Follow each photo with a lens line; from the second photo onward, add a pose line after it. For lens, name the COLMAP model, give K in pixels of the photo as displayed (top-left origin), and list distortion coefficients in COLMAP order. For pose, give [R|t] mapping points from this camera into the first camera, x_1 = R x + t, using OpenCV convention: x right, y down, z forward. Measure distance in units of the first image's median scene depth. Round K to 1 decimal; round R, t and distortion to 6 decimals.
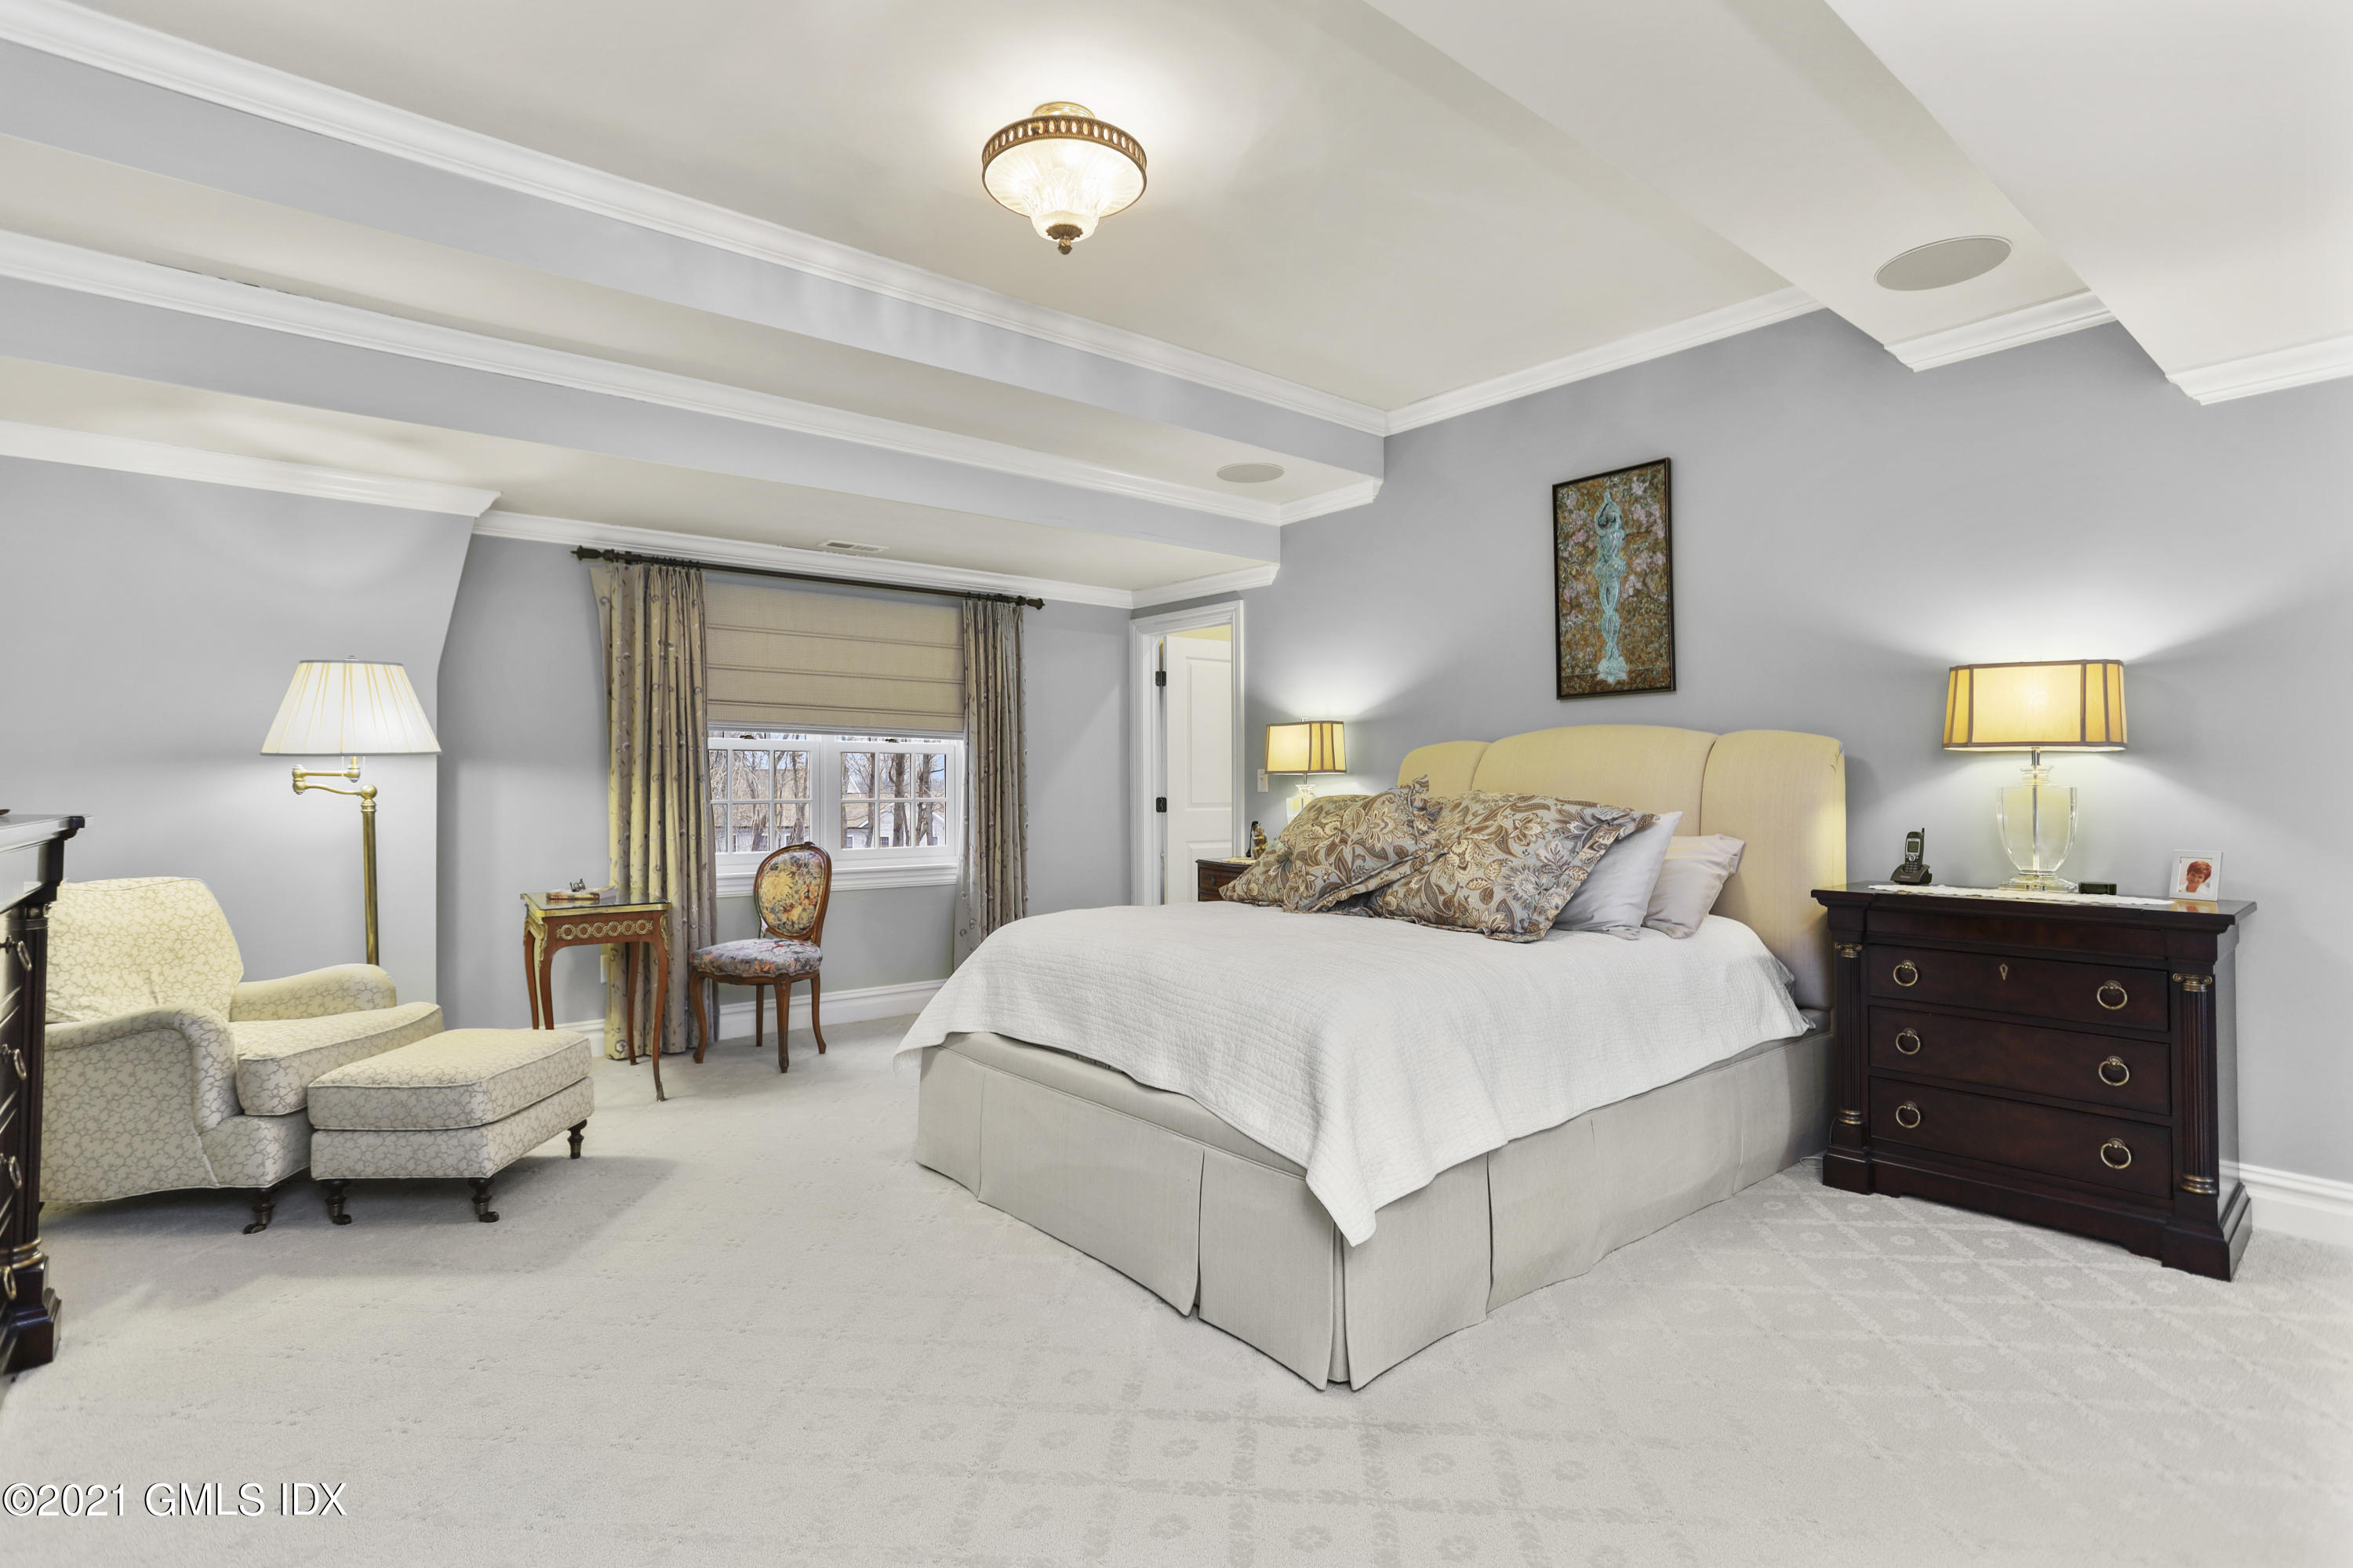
lens RADIAL K [[1162.0, 0, 1162.7], [0, 1162.0, 774.8], [0, 0, 1]] dist [-0.042710, 0.016445]
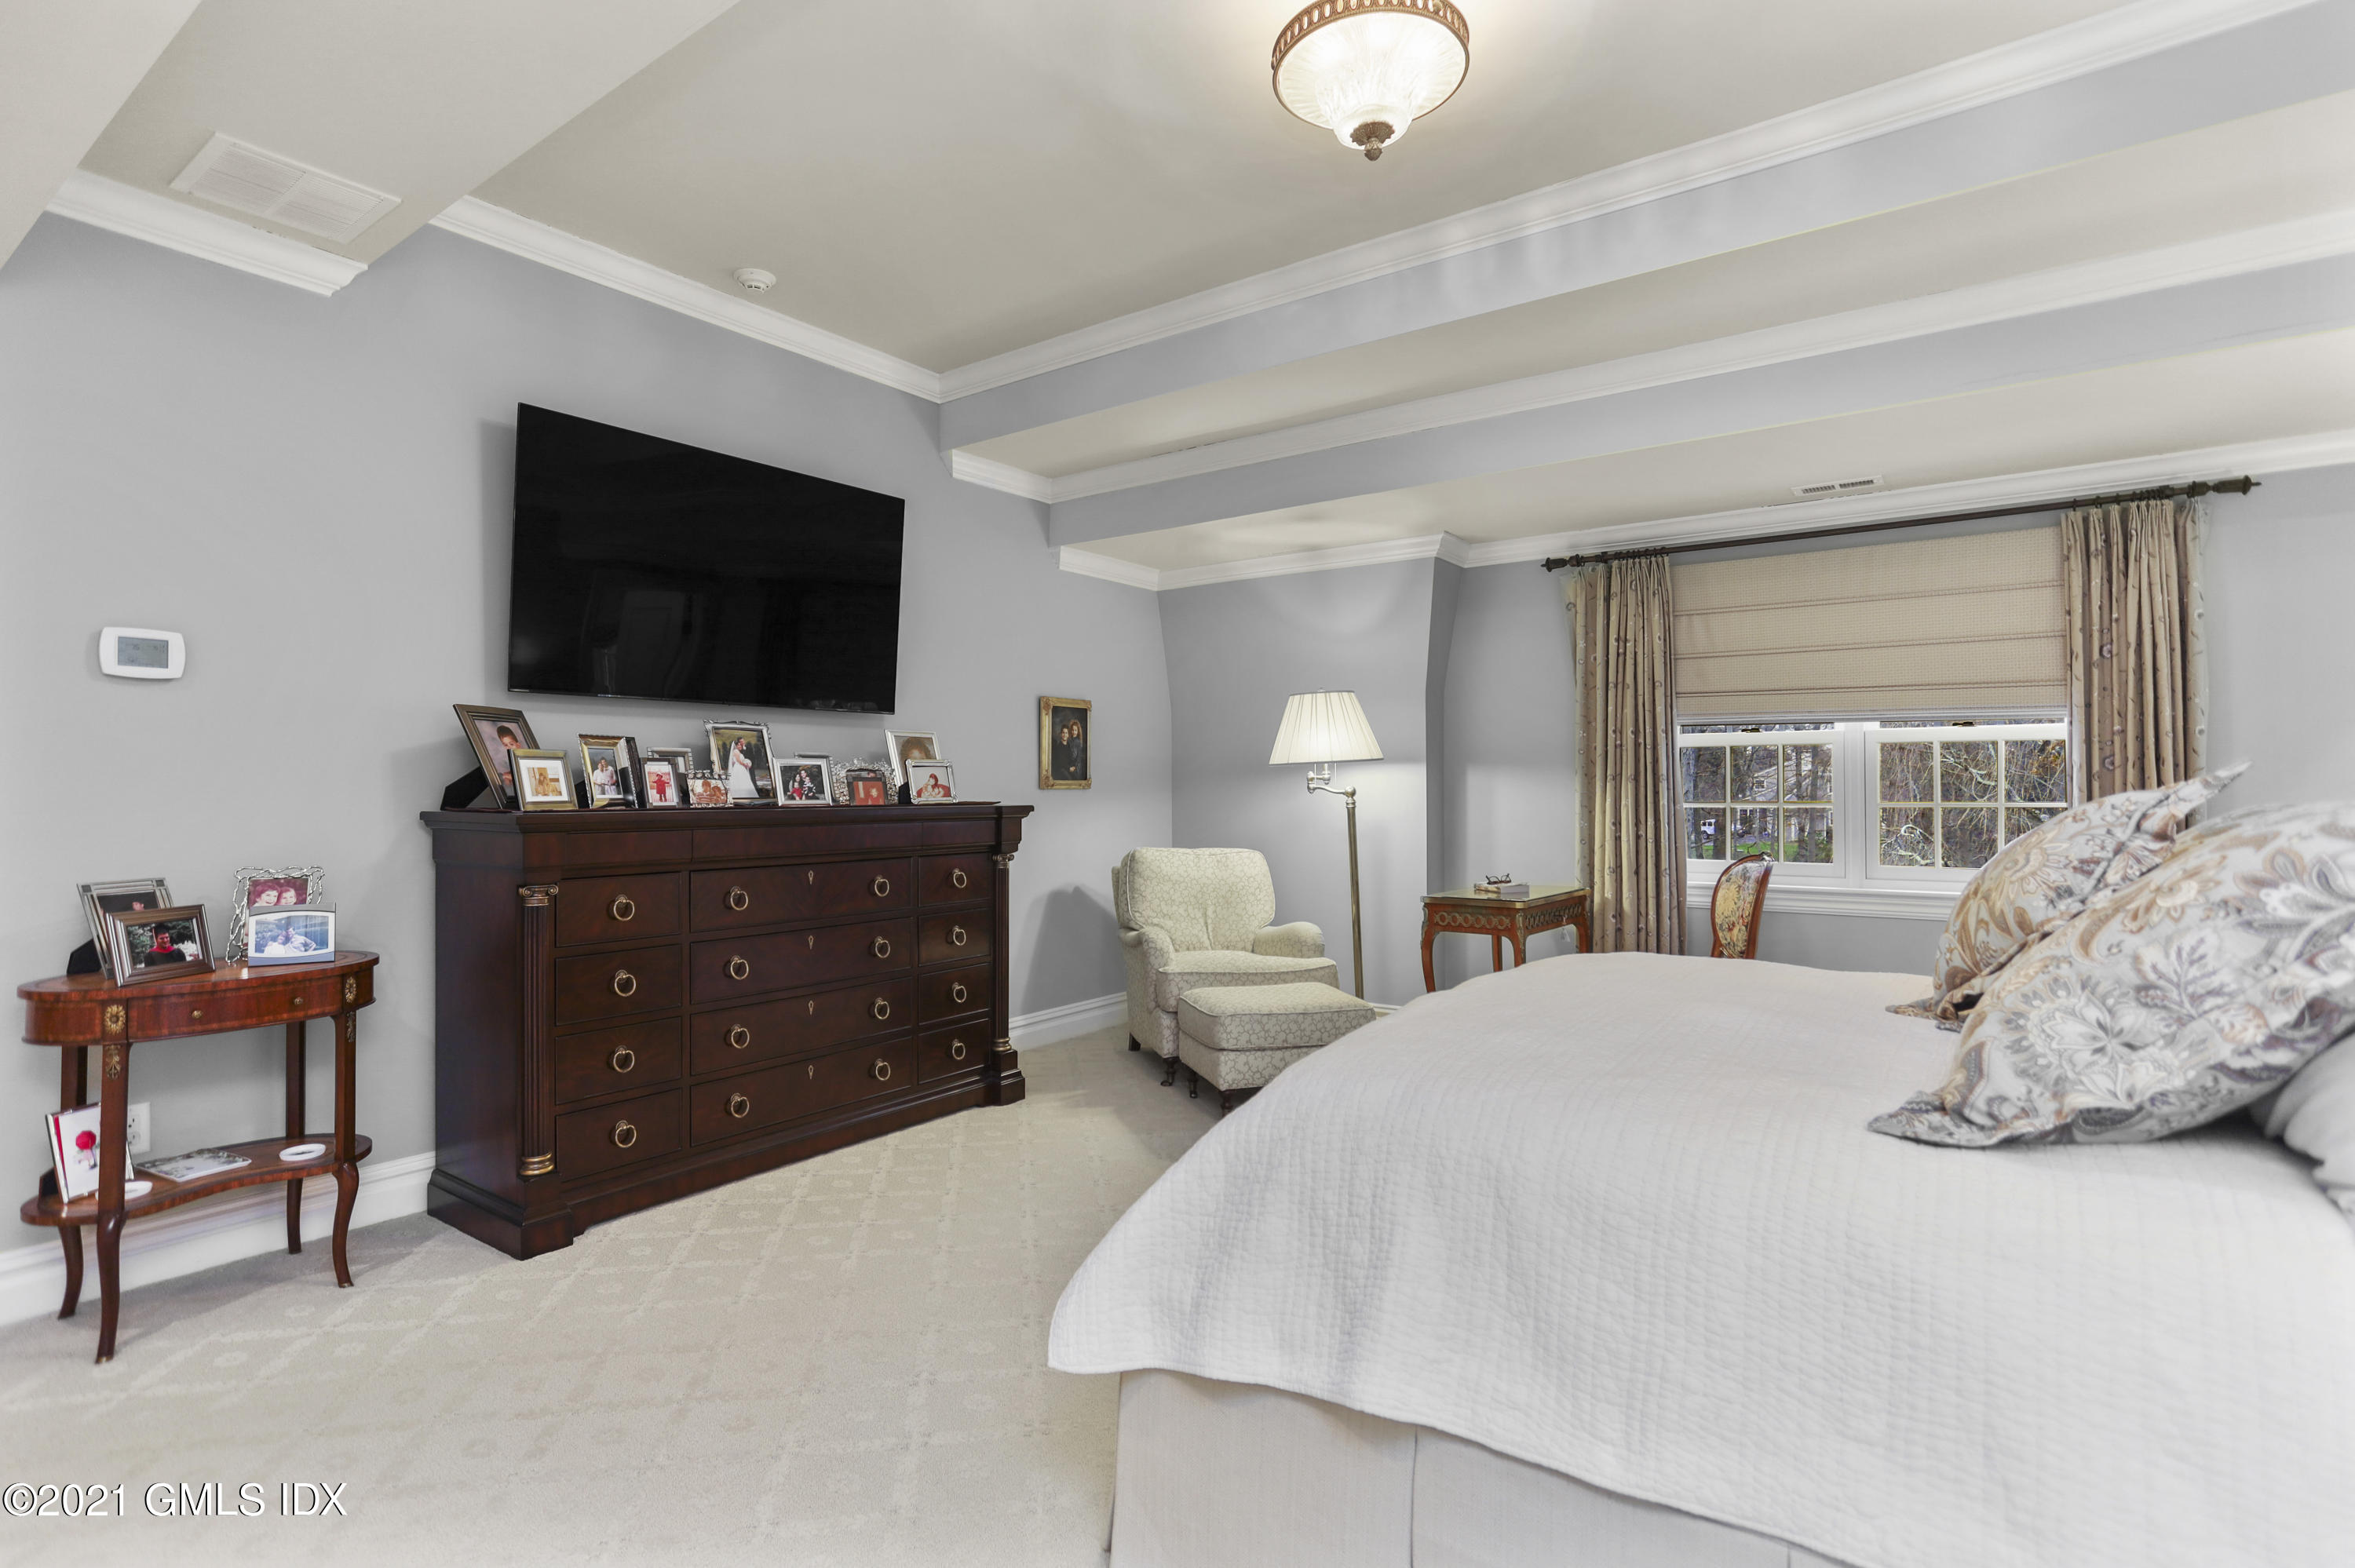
lens RADIAL K [[1162.8, 0, 1168.4], [0, 1162.8, 781.3], [0, 0, 1]] dist [-0.042710, 0.016445]
pose [[0.250374, -0.005057, -0.968136, 0.416862], [0.012567, 0.999919, -0.001973, 0.002616], [0.968068, -0.011673, 0.250417, 0.385111]]
